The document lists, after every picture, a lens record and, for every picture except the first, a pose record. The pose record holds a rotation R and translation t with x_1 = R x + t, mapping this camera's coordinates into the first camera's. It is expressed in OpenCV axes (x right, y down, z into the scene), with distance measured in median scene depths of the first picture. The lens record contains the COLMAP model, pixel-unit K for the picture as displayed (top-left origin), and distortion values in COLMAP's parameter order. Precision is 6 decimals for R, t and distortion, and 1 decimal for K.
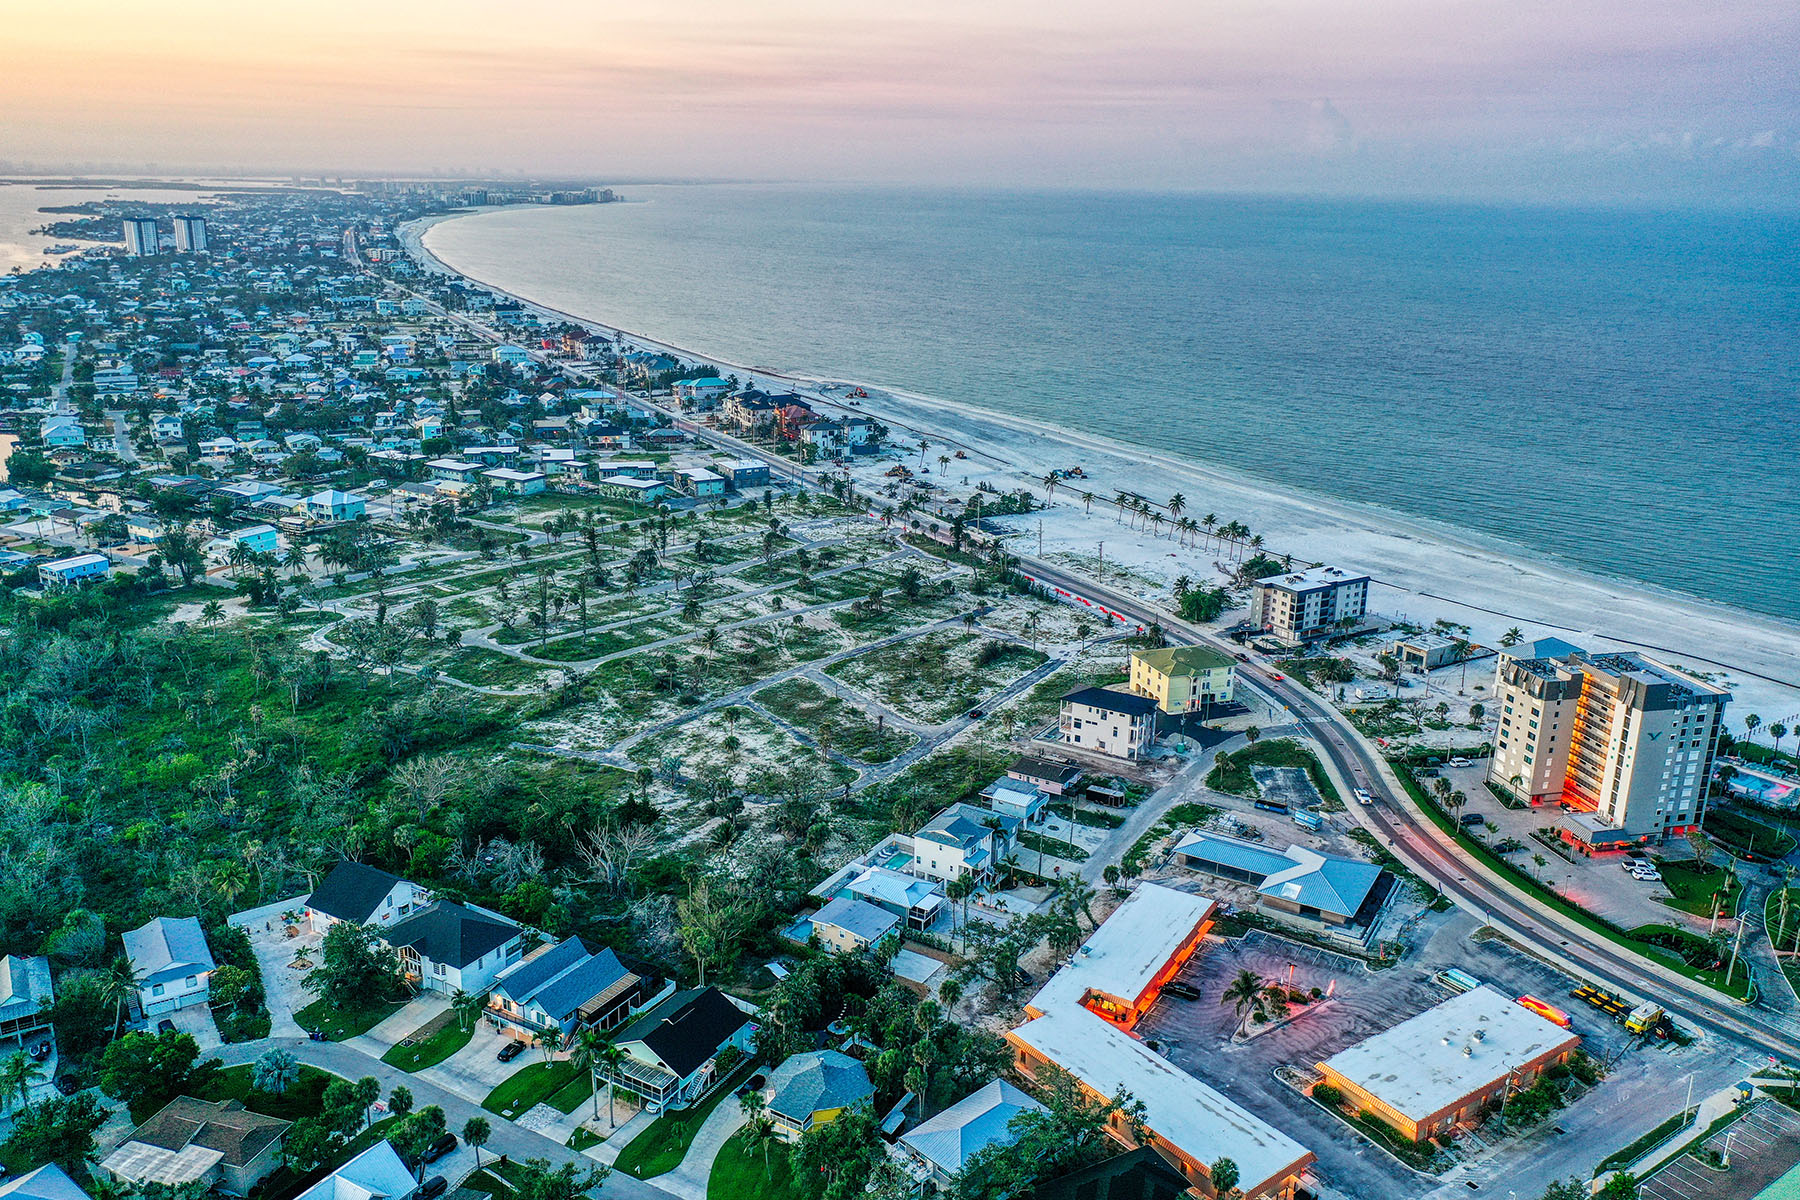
lens RADIAL K [[1423.7, 0, 900.8], [0, 1423.7, 582.4], [0, 0, 1]] dist [0.007416, -0.012122]
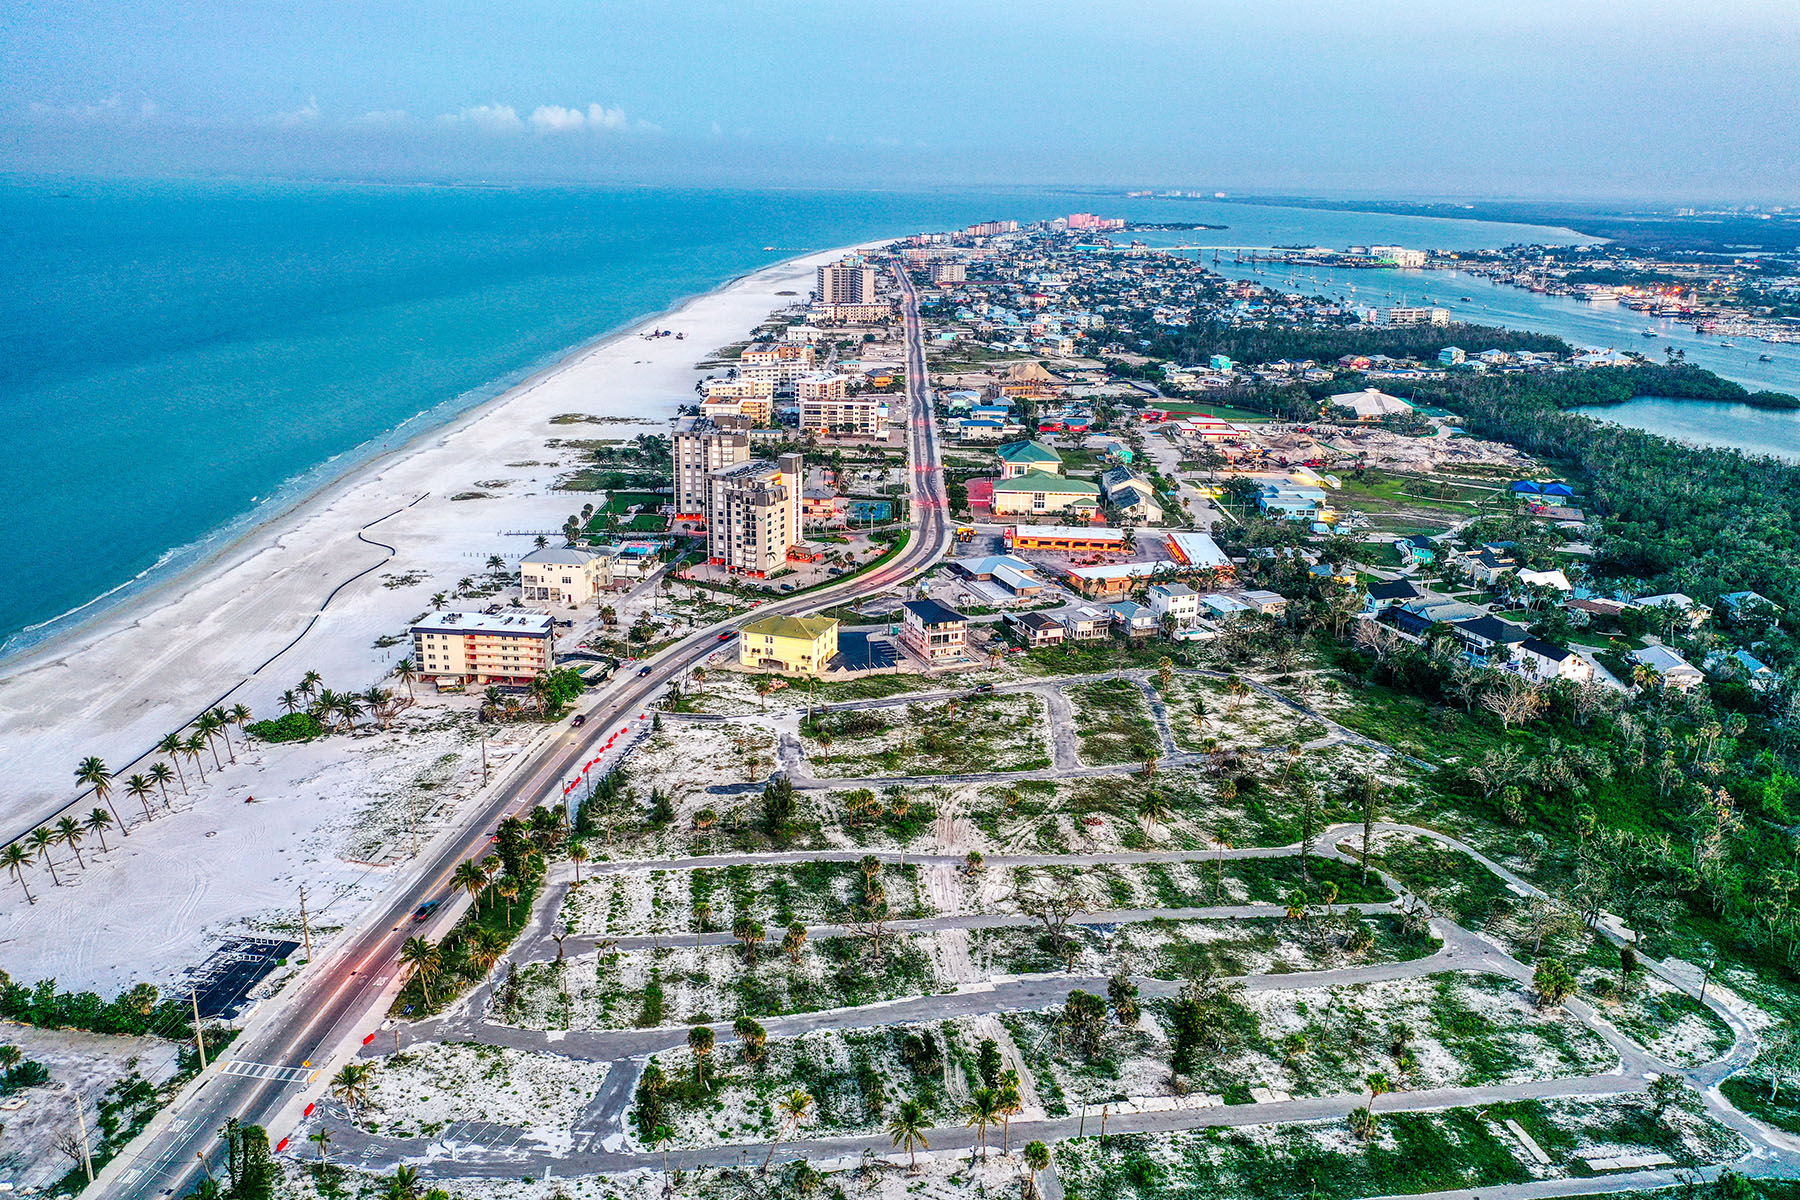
lens RADIAL K [[1423.7, 0, 902.5], [0, 1423.7, 589.1], [0, 0, 1]] dist [0.007416, -0.012122]
pose [[-0.787301, -0.206999, 0.580782, -0.462499], [0.135344, 0.860963, 0.490331, -0.462707], [-0.601530, 0.464644, -0.649821, 1.572693]]
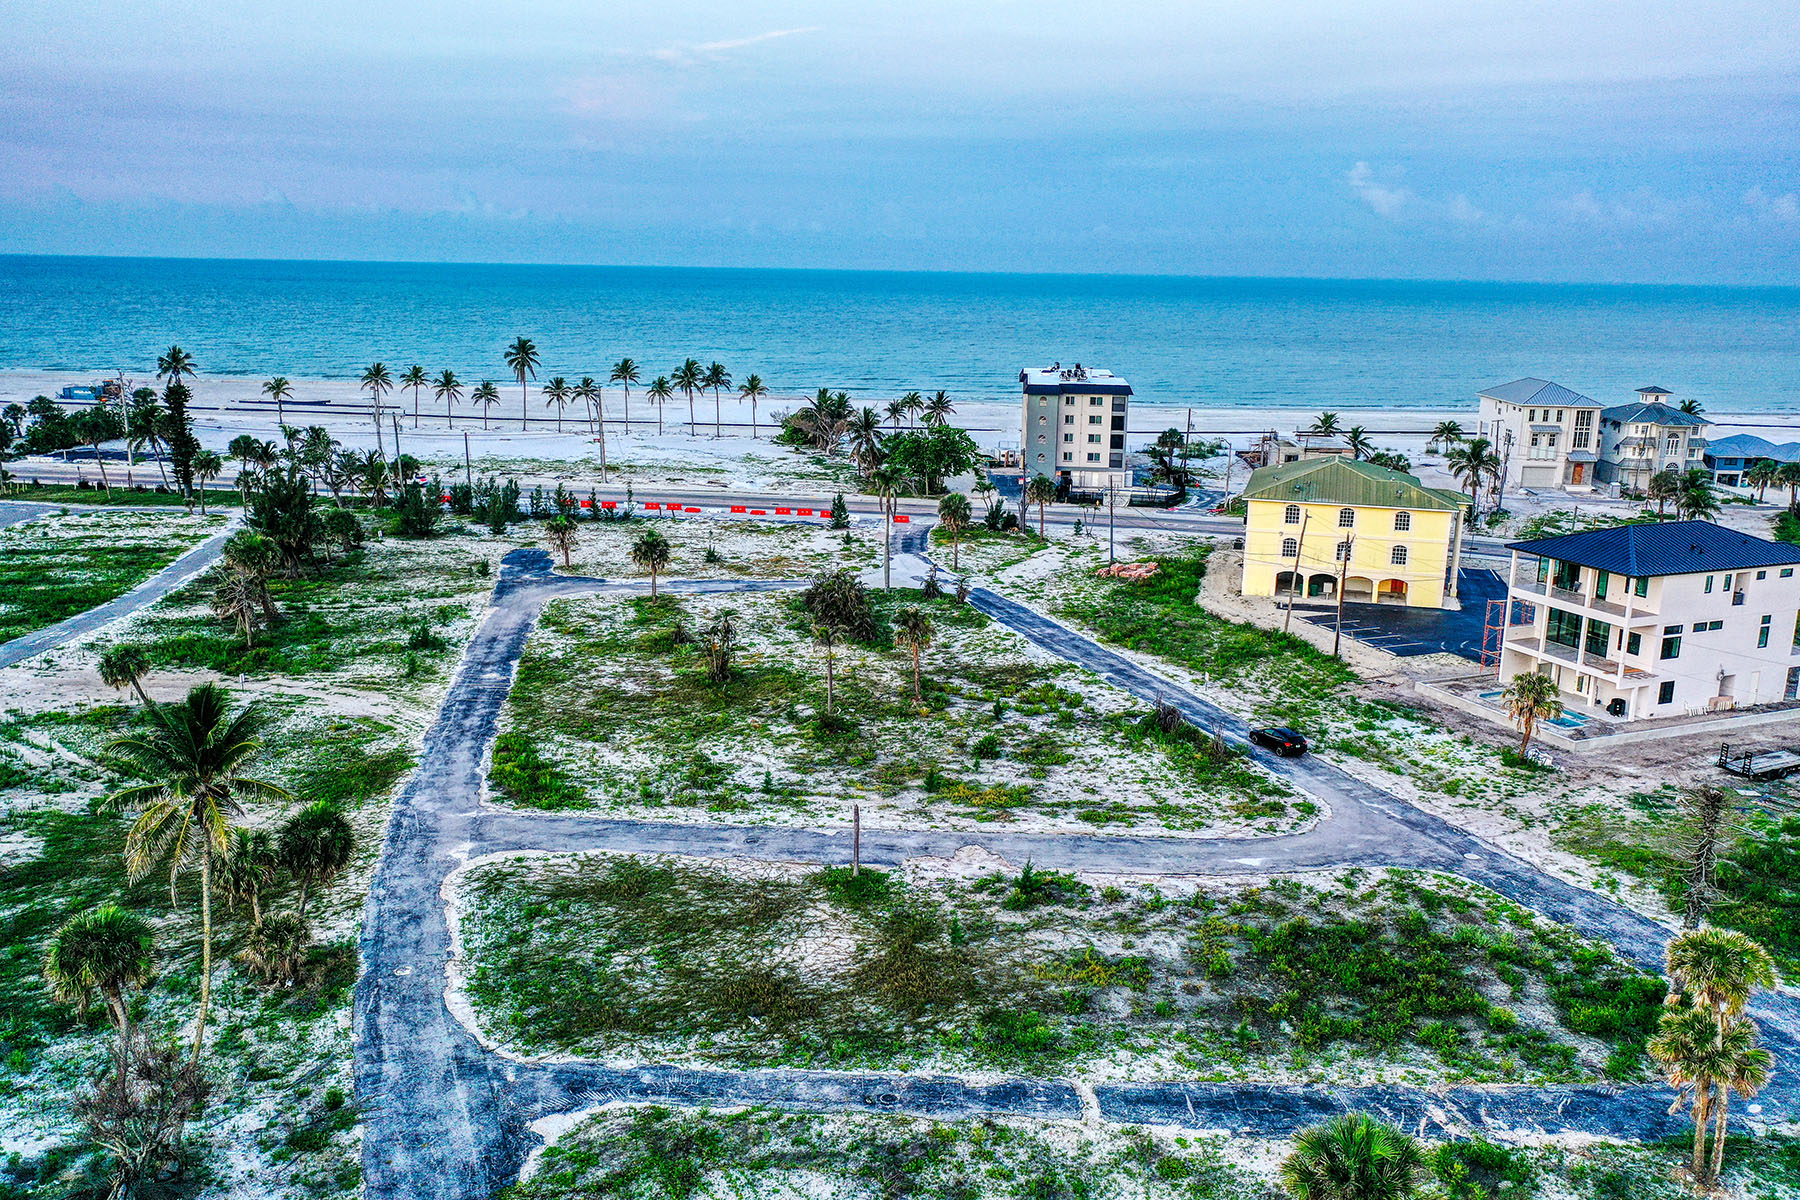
lens RADIAL K [[1423.7, 0, 900.4], [0, 1423.7, 611.3], [0, 0, 1]] dist [0.007416, -0.012122]
pose [[0.603192, -0.198108, 0.772601, -0.185873], [0.215545, 0.973109, 0.081239, 0.027792], [-0.767919, 0.117528, 0.629673, 0.819394]]
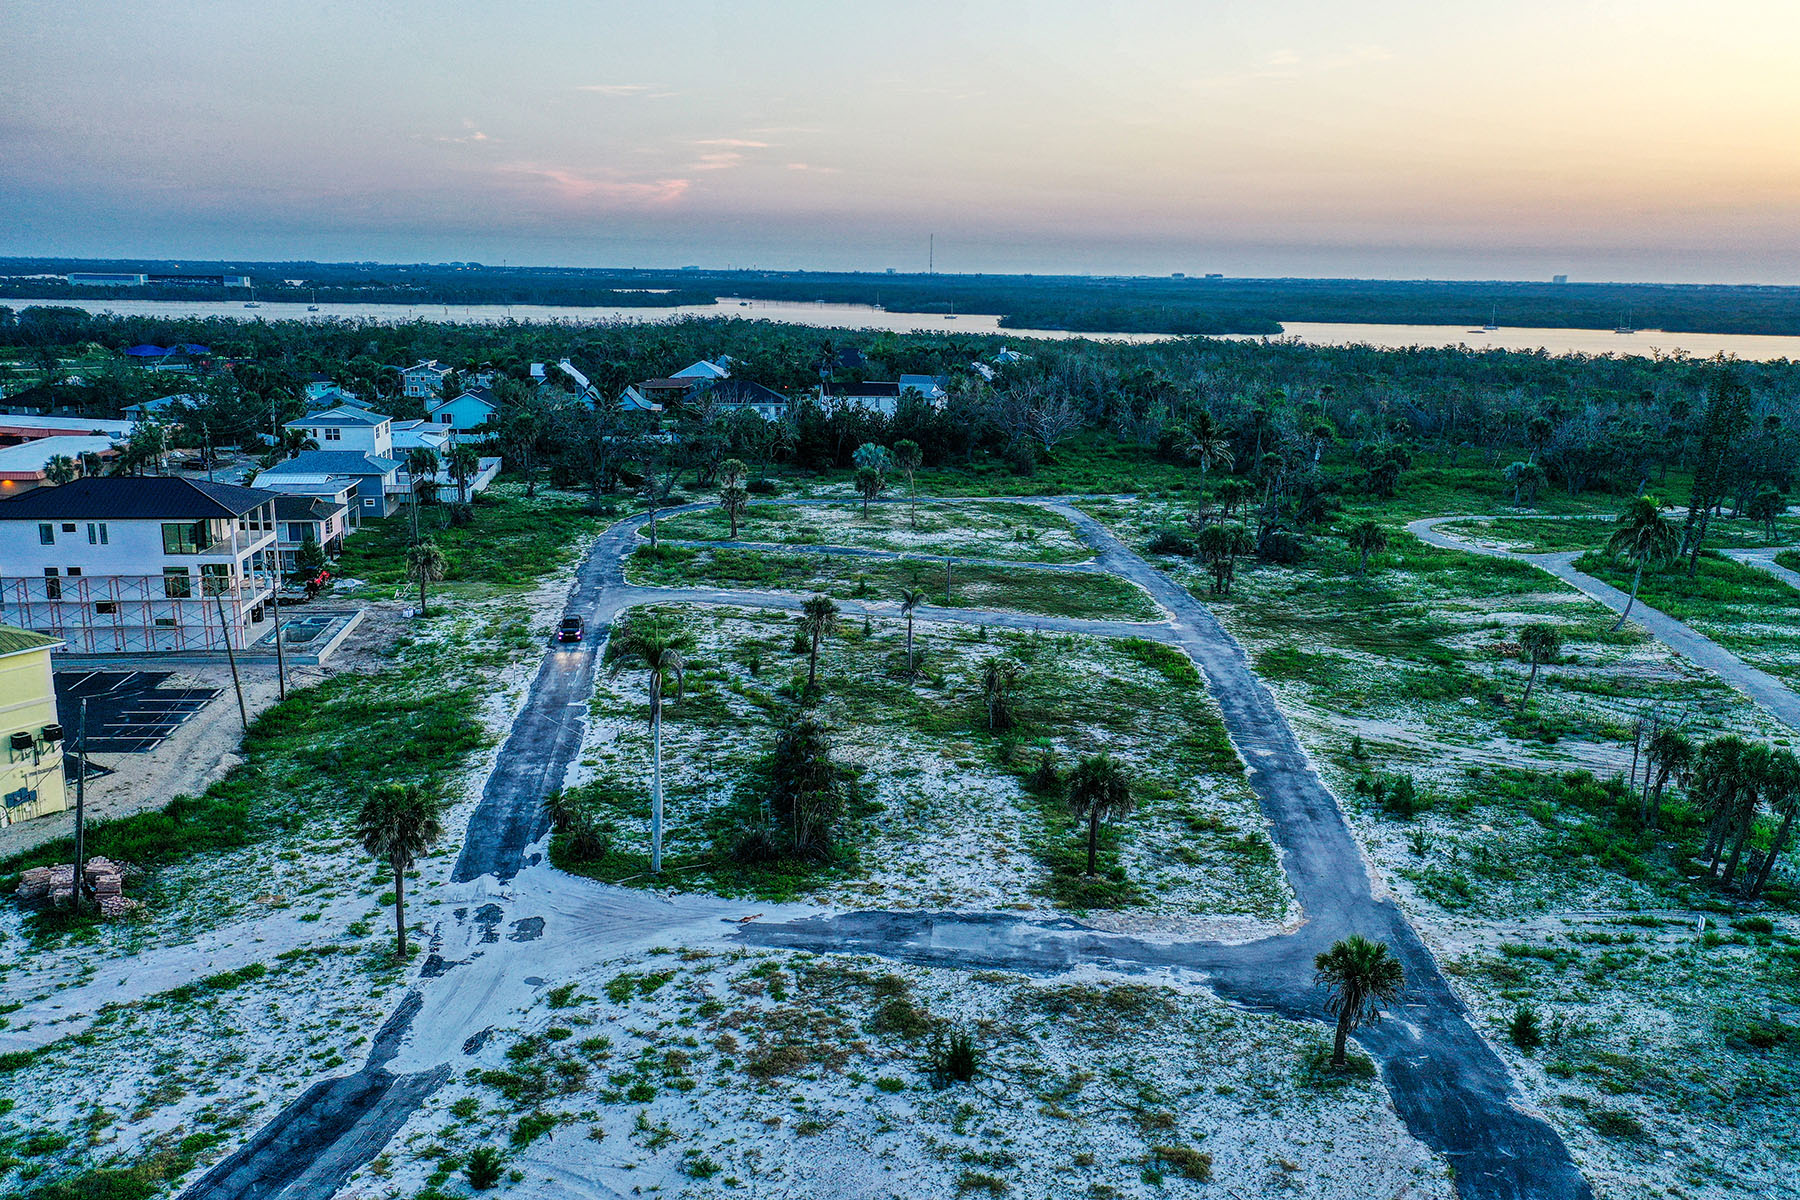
lens RADIAL K [[1423.7, 0, 896.9], [0, 1423.7, 608.8], [0, 0, 1]] dist [0.007416, -0.012122]
pose [[-0.780751, 0.111545, -0.614805, 0.189431], [-0.202918, 0.885344, 0.418318, -0.068036], [0.590975, 0.451357, -0.668599, 1.188697]]
